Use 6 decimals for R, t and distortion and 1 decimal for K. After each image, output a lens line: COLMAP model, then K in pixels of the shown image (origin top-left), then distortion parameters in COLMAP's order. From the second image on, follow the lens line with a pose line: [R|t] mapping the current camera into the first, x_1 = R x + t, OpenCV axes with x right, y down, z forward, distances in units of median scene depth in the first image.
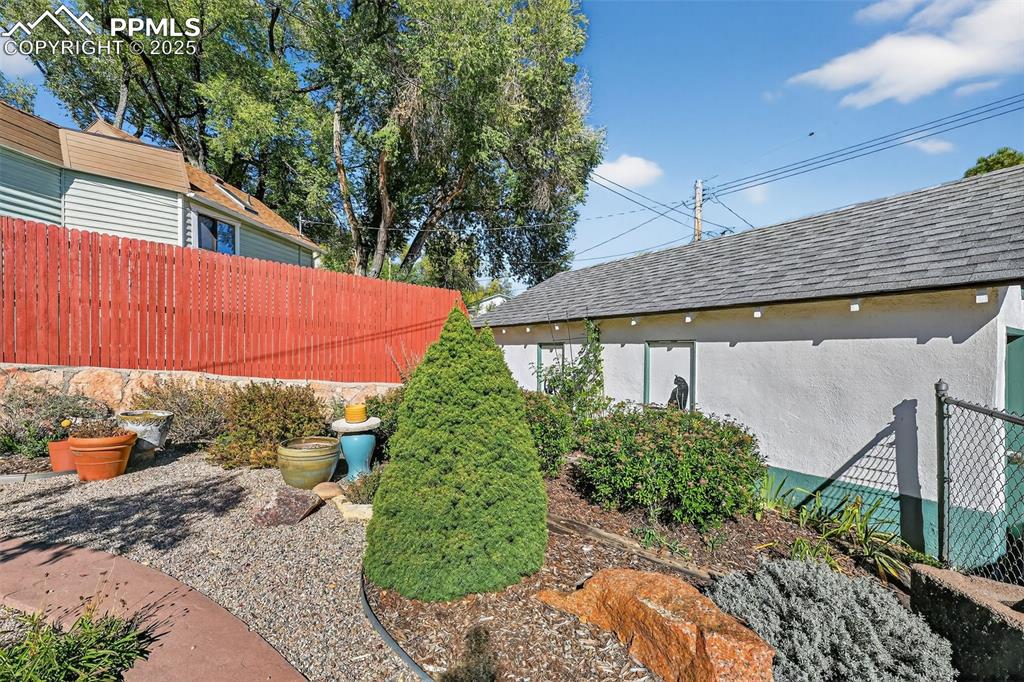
lens RADIAL K [[418.5, 0, 511.7], [0, 418.5, 358.4], [0, 0, 1]] dist [-0.001651, -0.000353]
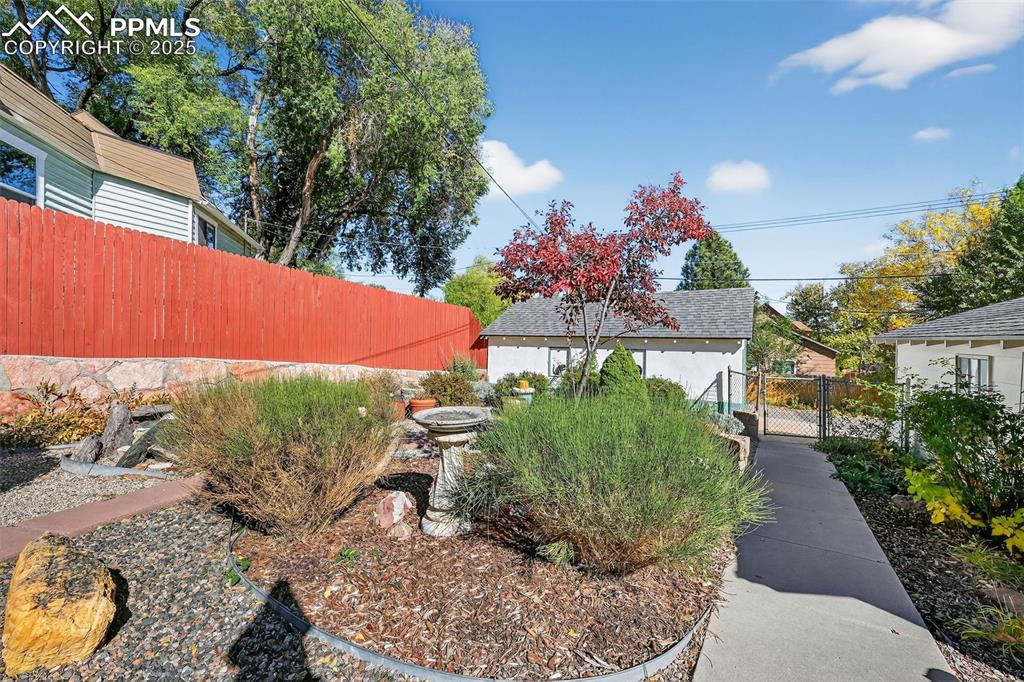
lens RADIAL K [[415.6, 0, 512.0], [0, 415.6, 341.0], [0, 0, 1]] dist [-0.002031, -0.000497]
pose [[0.904575, 0.011592, 0.426156, -0.532416], [-0.007569, 0.999909, -0.011132, -0.025619], [-0.426247, 0.006844, 0.904581, -0.344897]]
